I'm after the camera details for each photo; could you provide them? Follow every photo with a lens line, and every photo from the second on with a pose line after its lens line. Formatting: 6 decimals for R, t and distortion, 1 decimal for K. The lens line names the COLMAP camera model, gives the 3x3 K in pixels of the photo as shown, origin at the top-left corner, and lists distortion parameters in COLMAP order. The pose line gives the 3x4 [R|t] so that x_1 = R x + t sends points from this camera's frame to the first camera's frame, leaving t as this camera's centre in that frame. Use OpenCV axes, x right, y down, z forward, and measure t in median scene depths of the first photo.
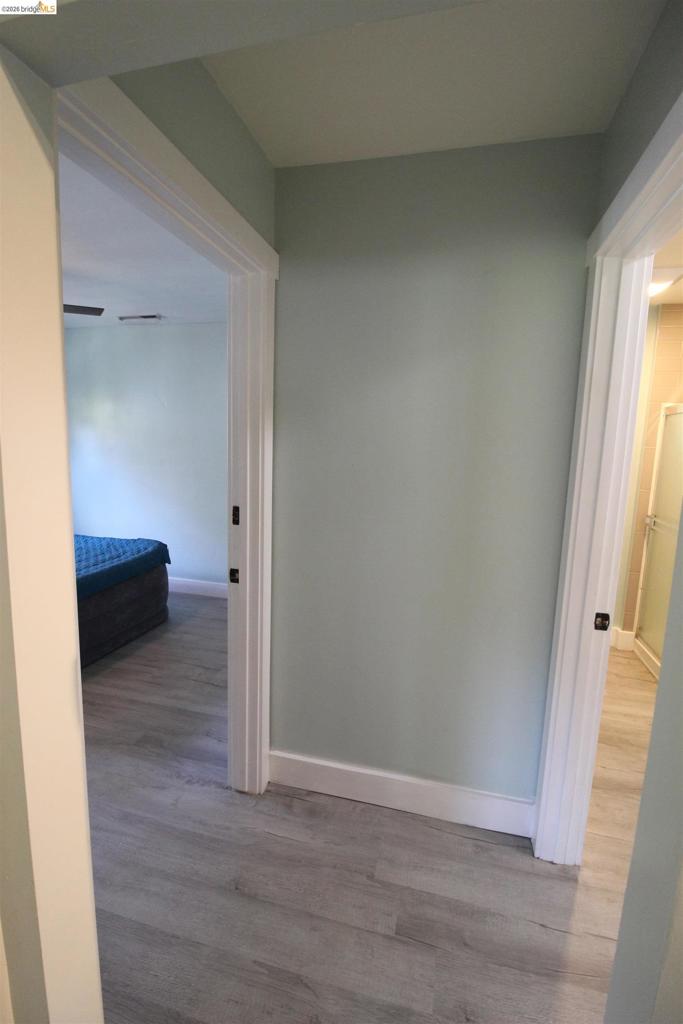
lens RADIAL K [[473.3, 0, 322.1], [0, 473.3, 508.7], [0, 0, 1]] dist [-0.002204, -0.011962]
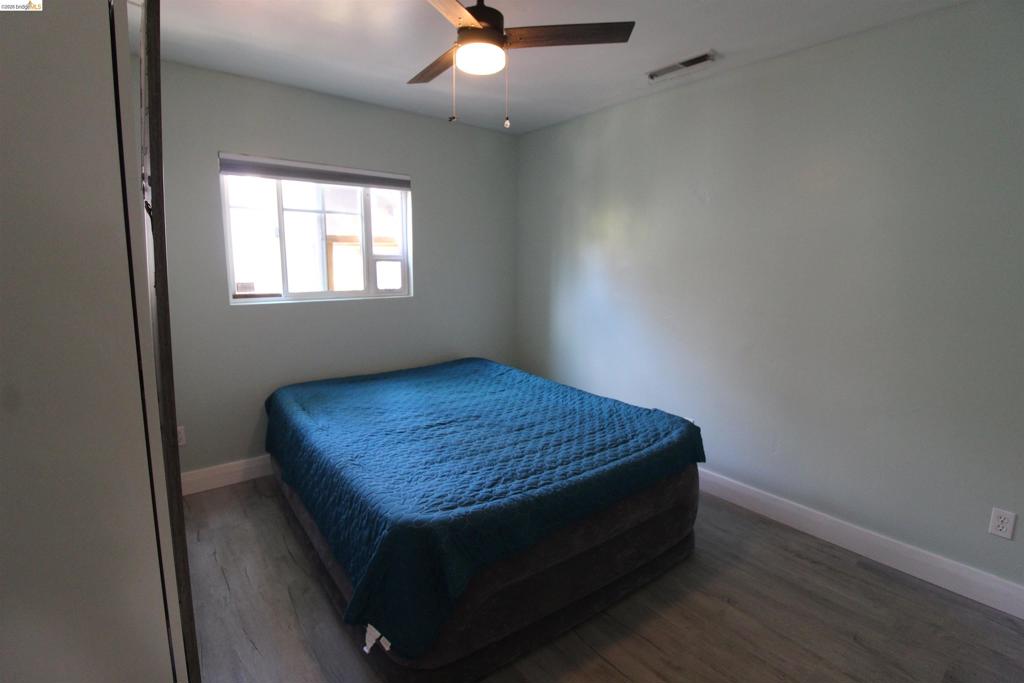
lens RADIAL K [[473.3, 0, 512.4], [0, 473.3, 326.1], [0, 0, 1]] dist [-0.002204, -0.011962]
pose [[0.807622, 0.058182, -0.586824, -0.178276], [-0.071530, 0.997438, 0.000449, -0.038130], [0.585347, 0.041613, 0.809714, 0.369413]]
